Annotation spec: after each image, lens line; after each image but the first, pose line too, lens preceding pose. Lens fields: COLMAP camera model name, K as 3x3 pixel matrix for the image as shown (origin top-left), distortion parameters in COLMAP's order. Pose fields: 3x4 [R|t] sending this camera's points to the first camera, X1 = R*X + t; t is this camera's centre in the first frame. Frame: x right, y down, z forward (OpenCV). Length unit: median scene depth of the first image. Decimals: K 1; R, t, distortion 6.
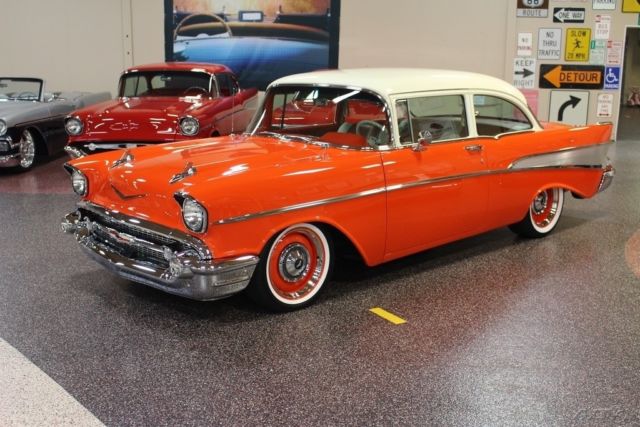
lens RADIAL K [[698.3, 0, 303.8], [0, 698.3, 216.0], [0, 0, 1]] dist [-0.090339, 0.024718]
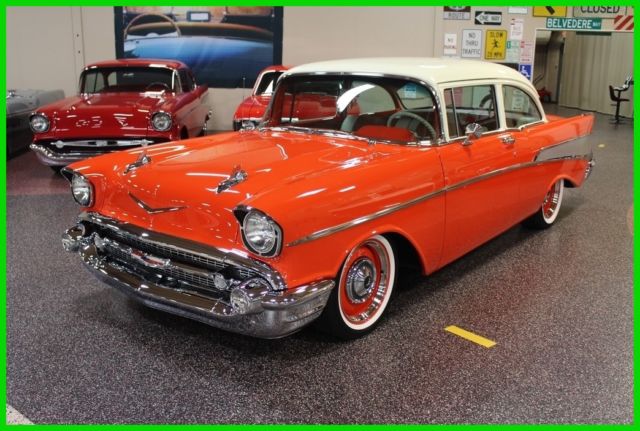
lens RADIAL K [[597.3, 0, 308.6], [0, 597.3, 215.5], [0, 0, 1]] dist [-0.093973, 0.001180]
pose [[0.989200, -0.033726, 0.142637, -0.081118], [0.029266, 0.999018, 0.033251, -0.017481], [-0.143619, -0.028718, 0.989216, 0.133492]]
